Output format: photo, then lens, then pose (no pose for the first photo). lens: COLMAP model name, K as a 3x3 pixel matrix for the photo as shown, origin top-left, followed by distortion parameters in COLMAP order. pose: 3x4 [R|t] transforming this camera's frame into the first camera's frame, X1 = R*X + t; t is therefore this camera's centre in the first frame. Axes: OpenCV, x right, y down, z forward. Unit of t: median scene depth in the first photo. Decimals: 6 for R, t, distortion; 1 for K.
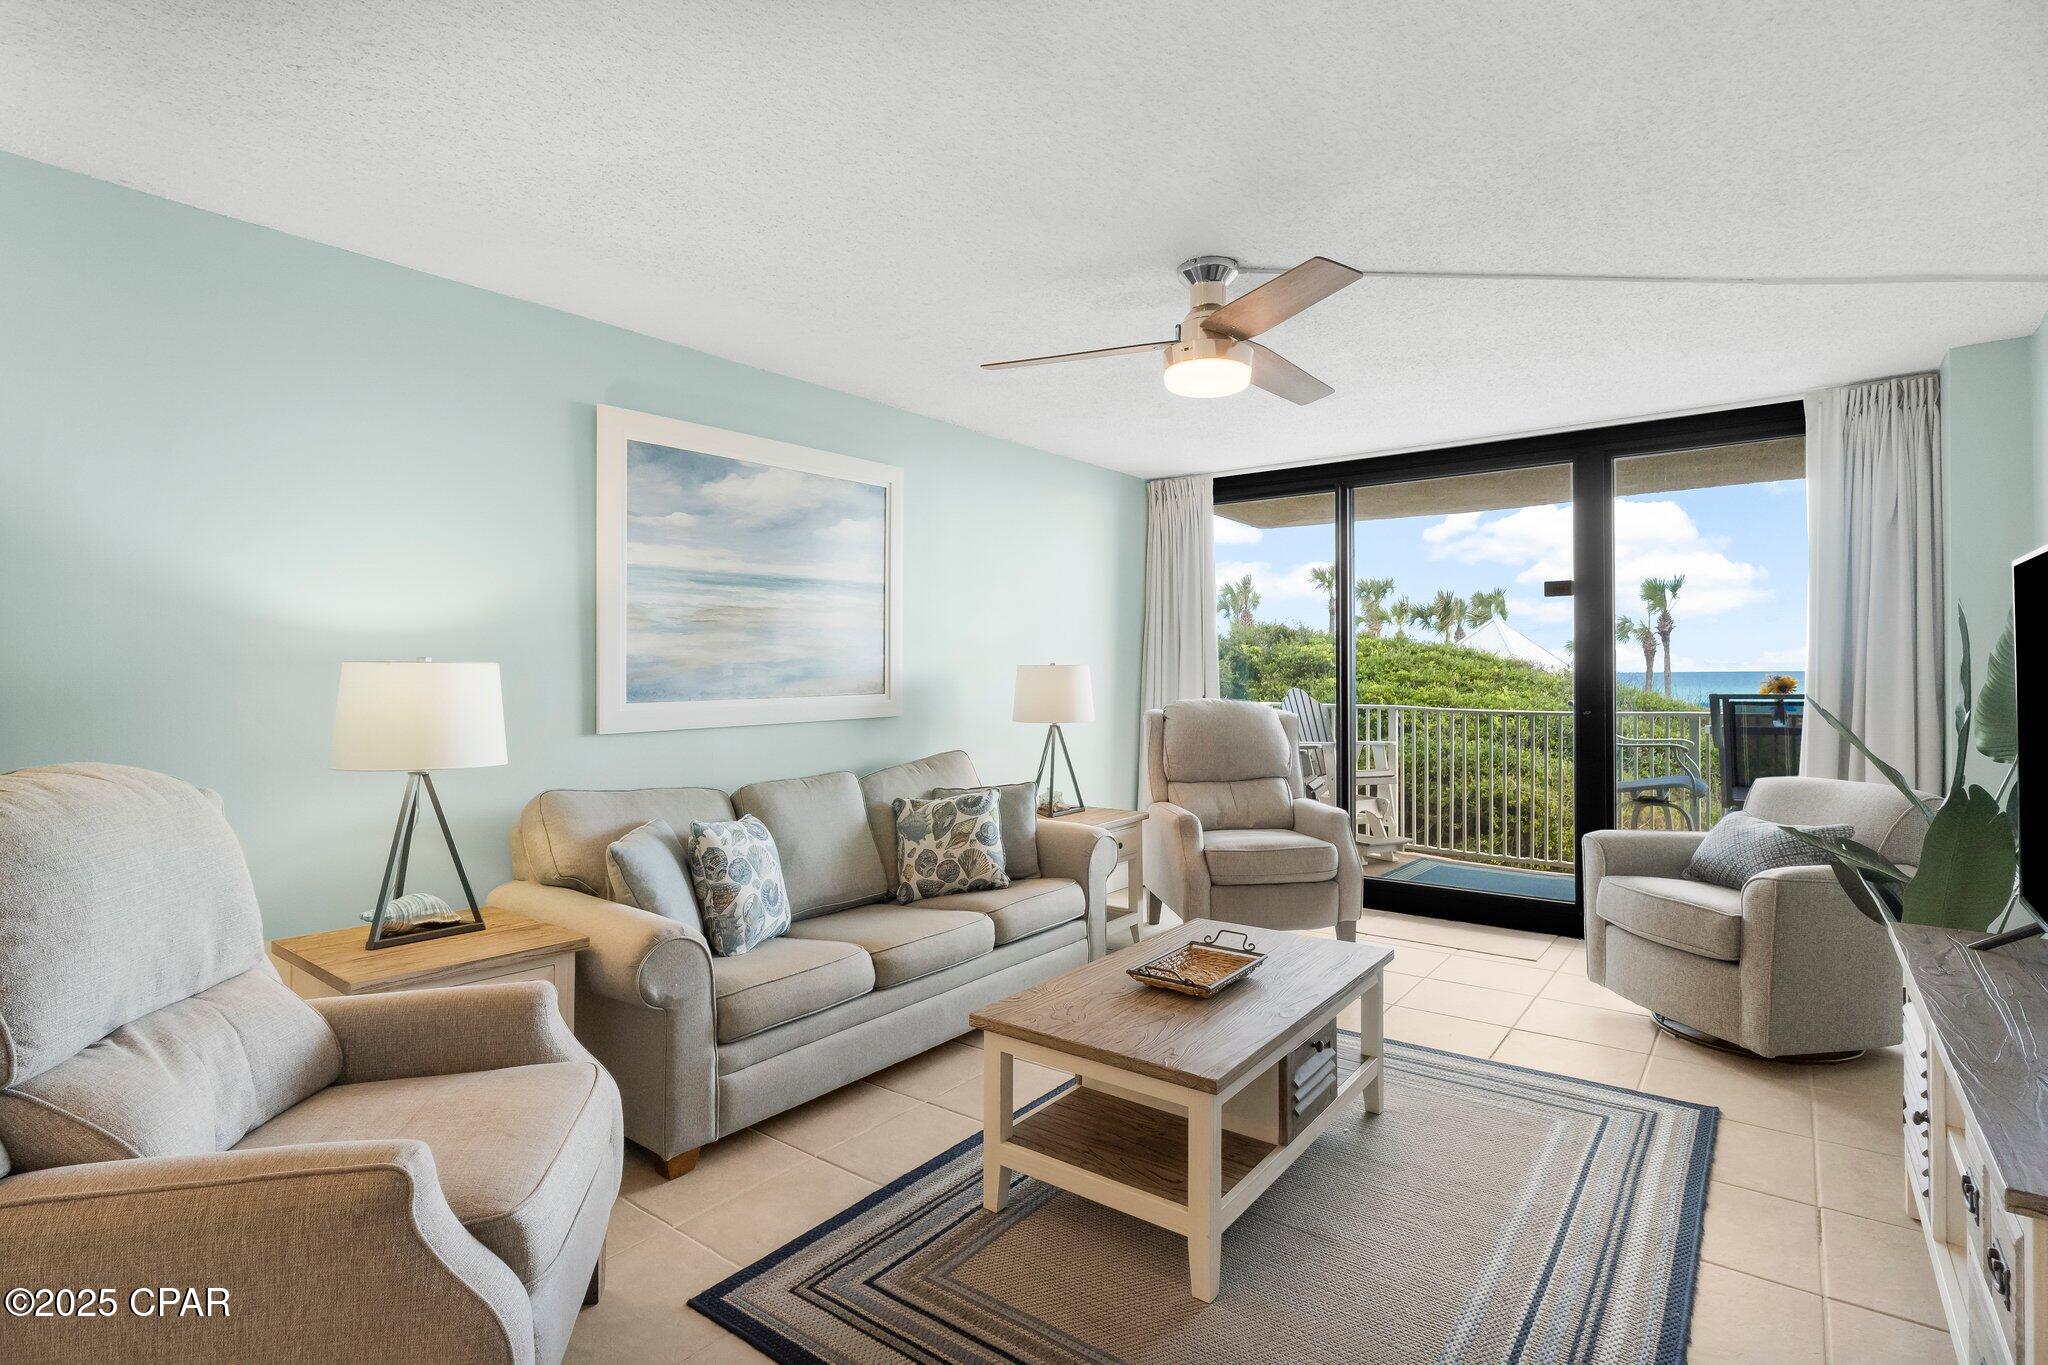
lens RADIAL K [[987.4, 0, 1023.3], [0, 987.4, 678.4], [0, 0, 1]] dist [-0.001281, -0.000916]
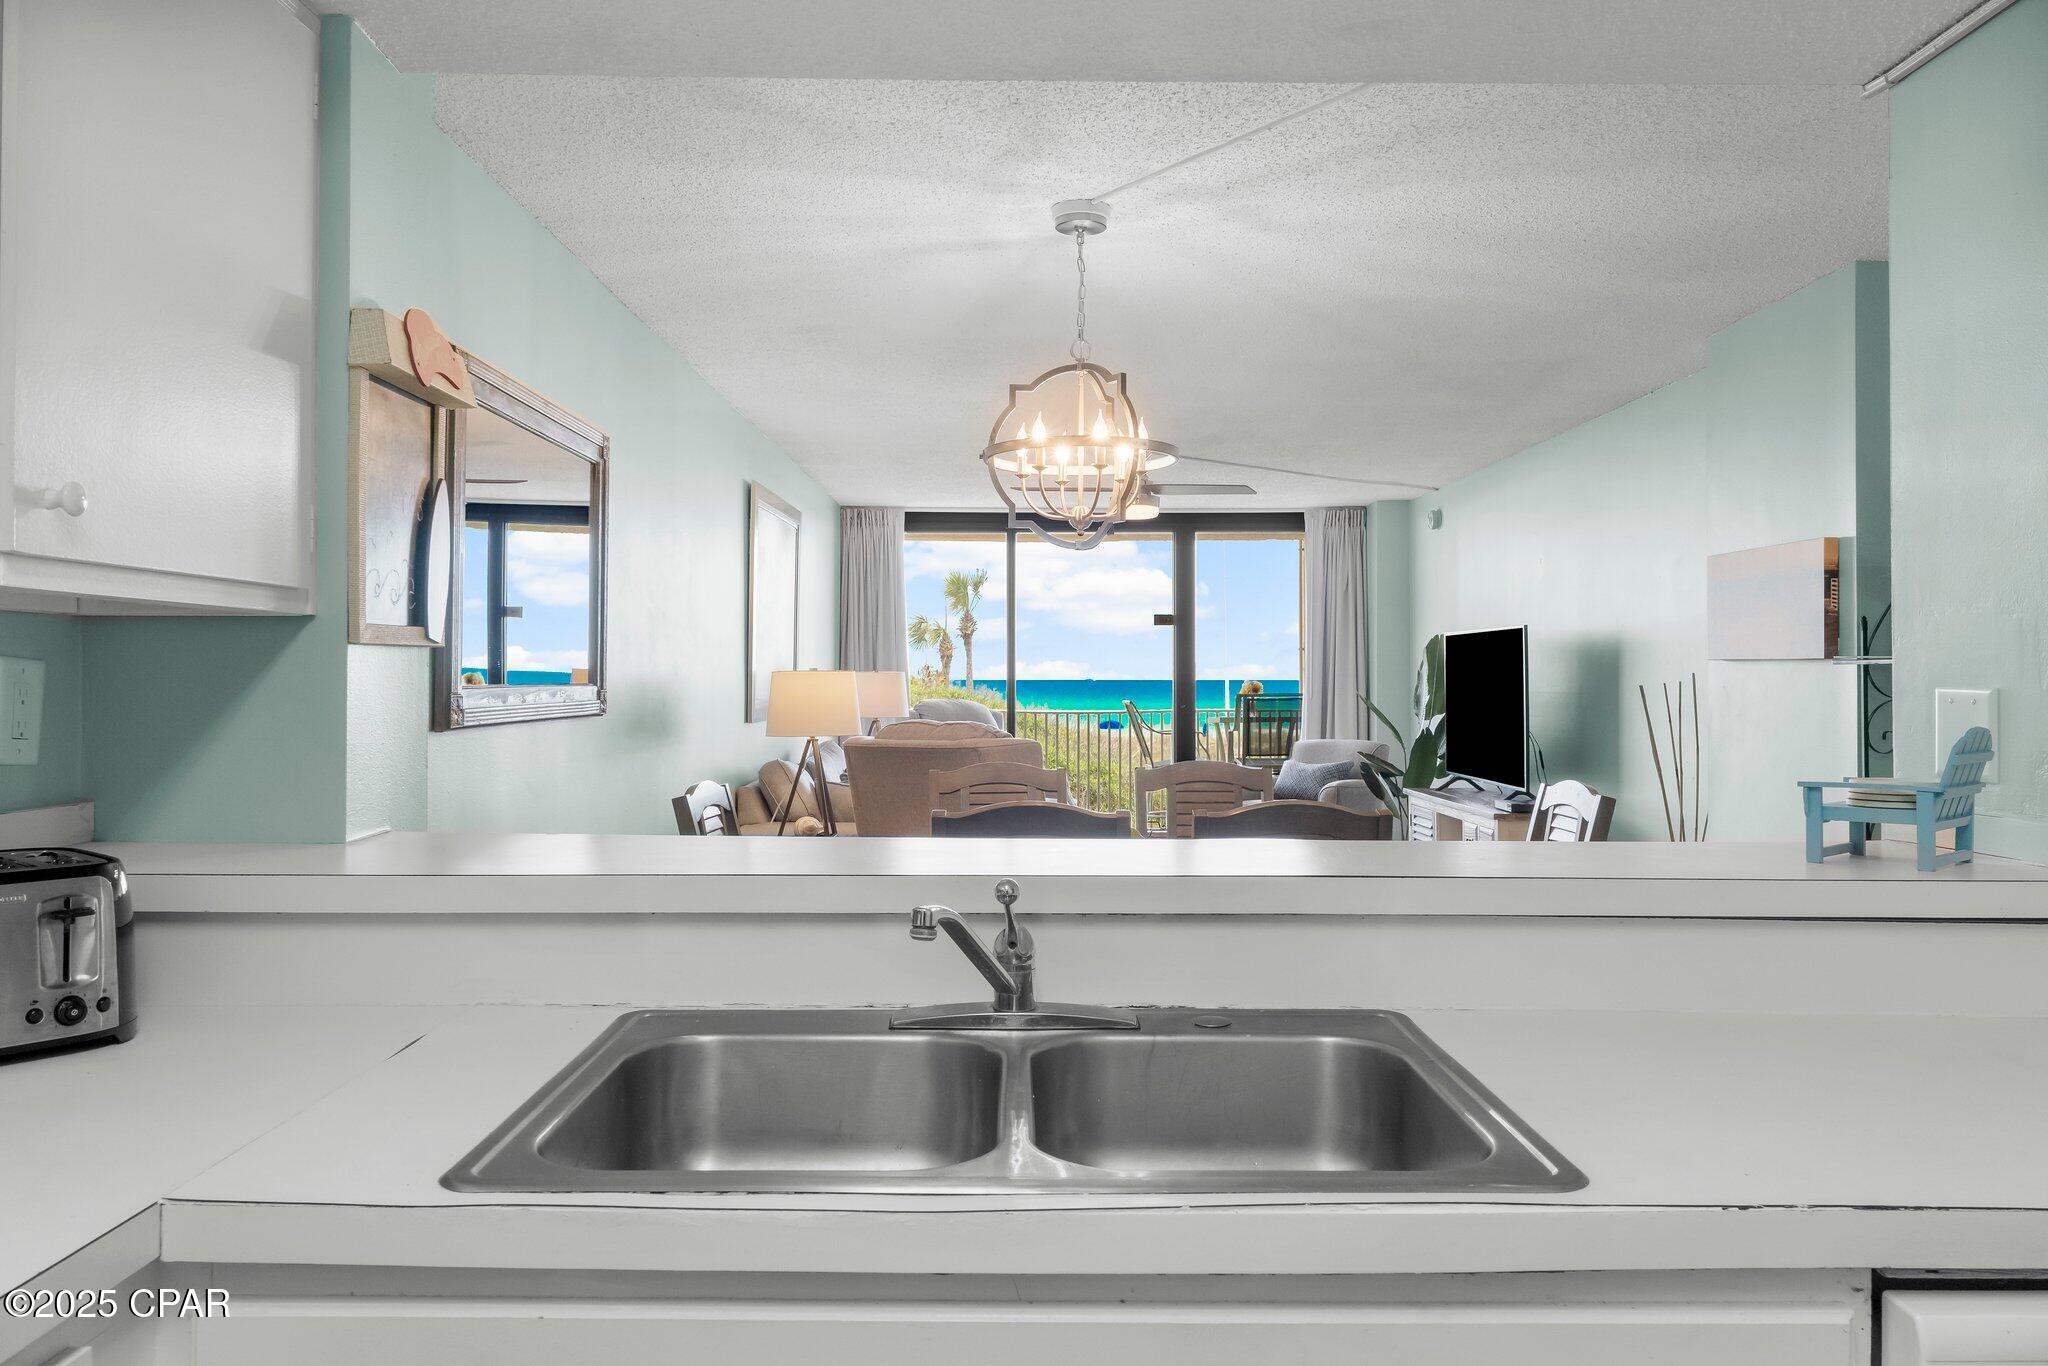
lens RADIAL K [[1503.5, 0, 1025.4], [0, 1503.5, 679.2], [0, 0, 1]] dist [0.032598, 0.001499]
pose [[0.787789, 0.000095, 0.615945, -1.115920], [0.004755, 0.999969, -0.006236, 0.008176], [-0.615927, 0.007842, 0.787764, -0.685452]]
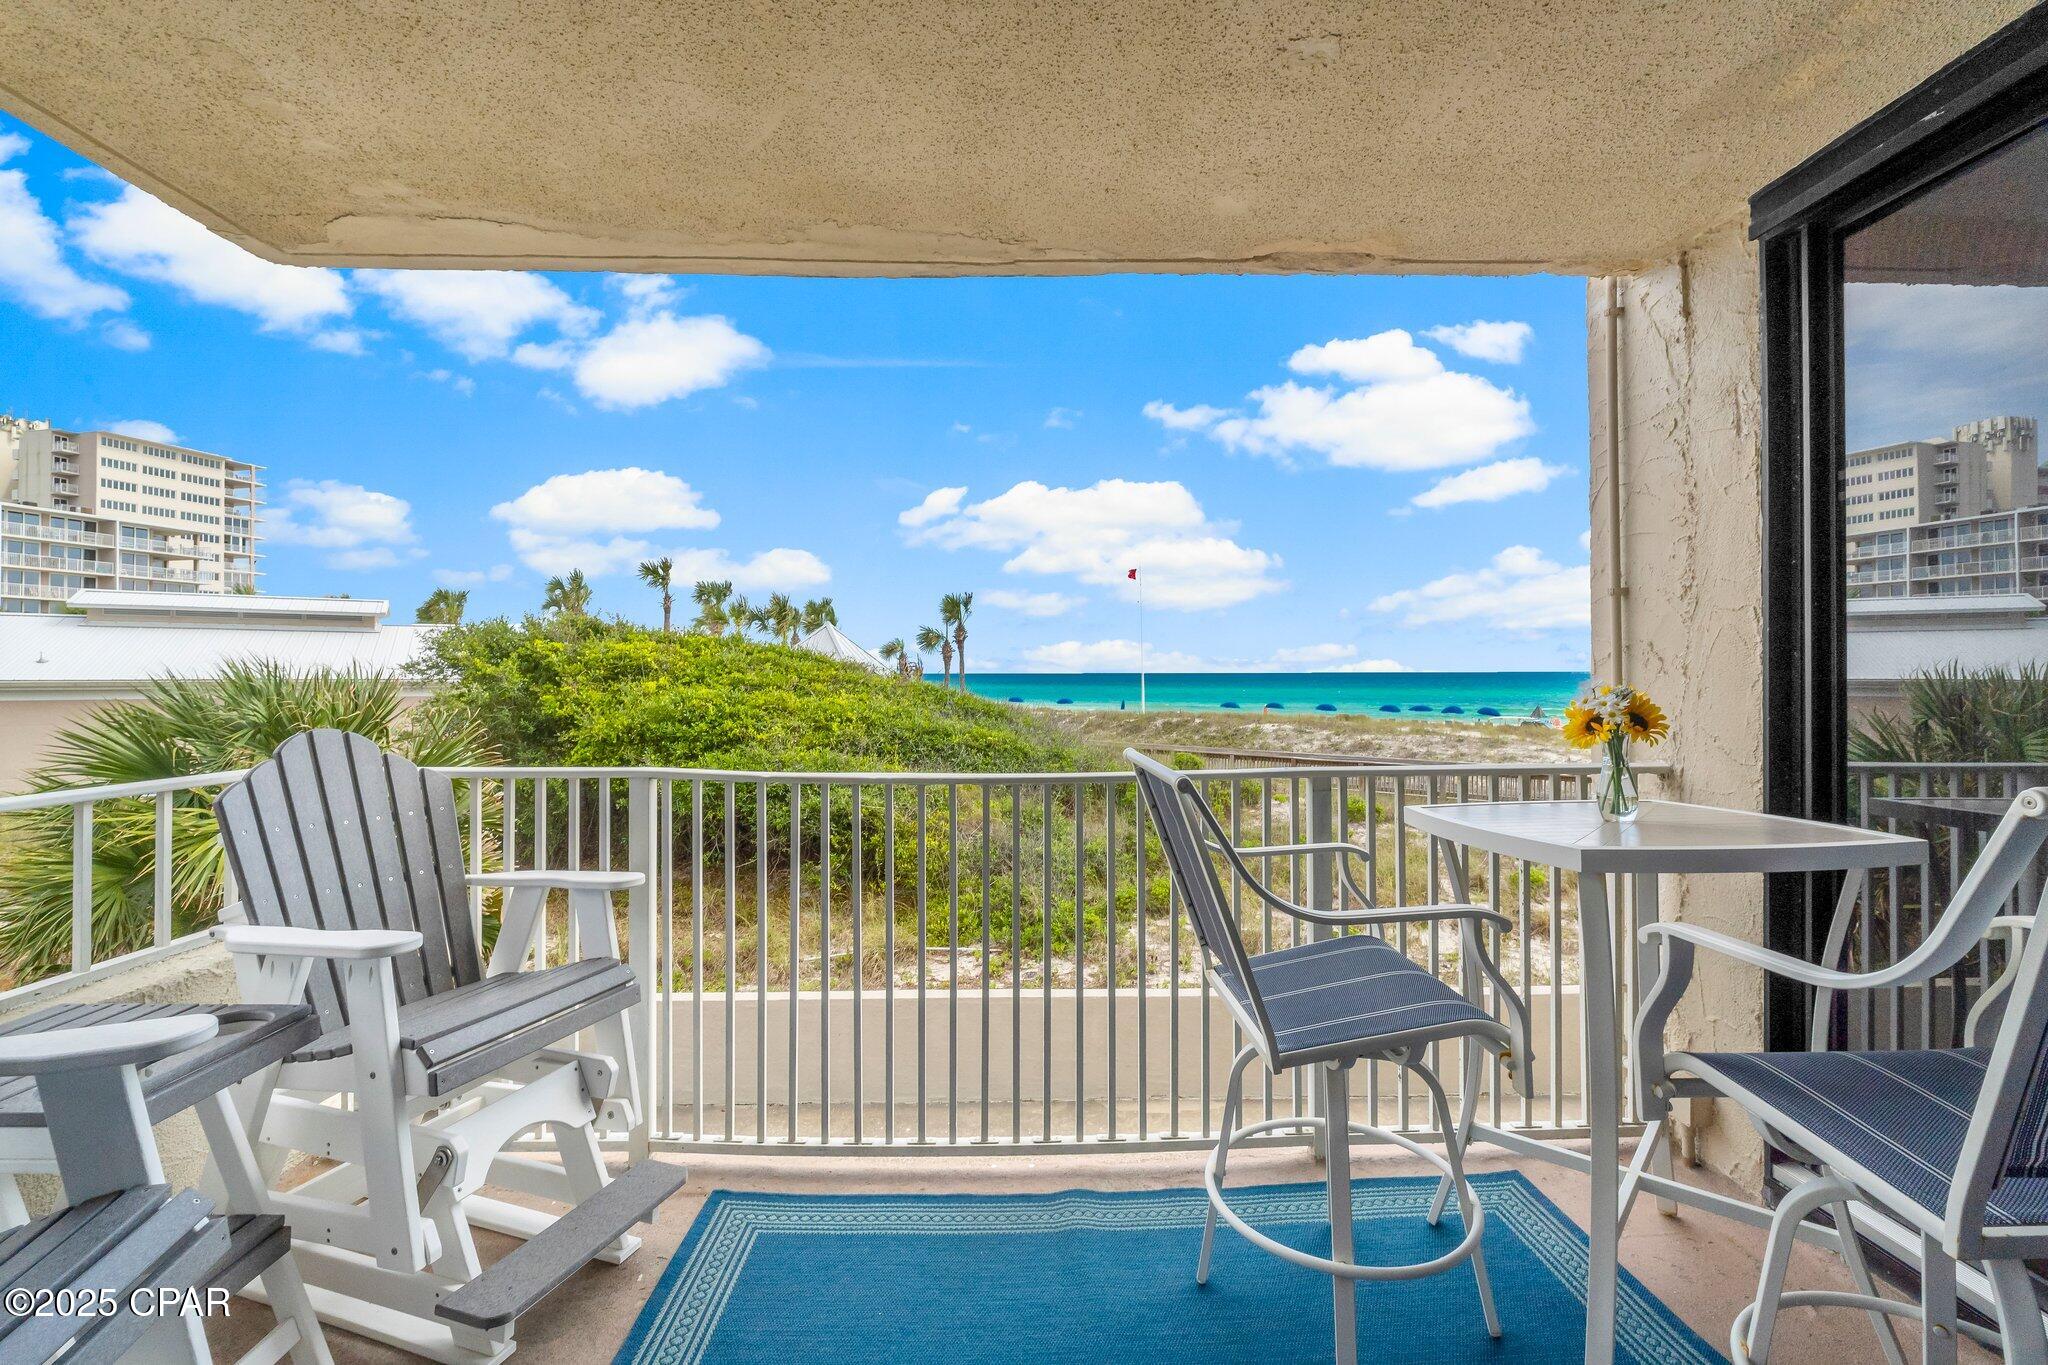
lens RADIAL K [[856.6, 0, 1029.8], [0, 856.6, 677.9], [0, 0, 1]] dist [-0.008391, 0.000950]
pose [[0.774466, -0.003396, 0.632606, 0.508221], [0.004699, 0.999989, -0.000385, -0.009799], [-0.632598, 0.003271, 0.774473, 1.183886]]
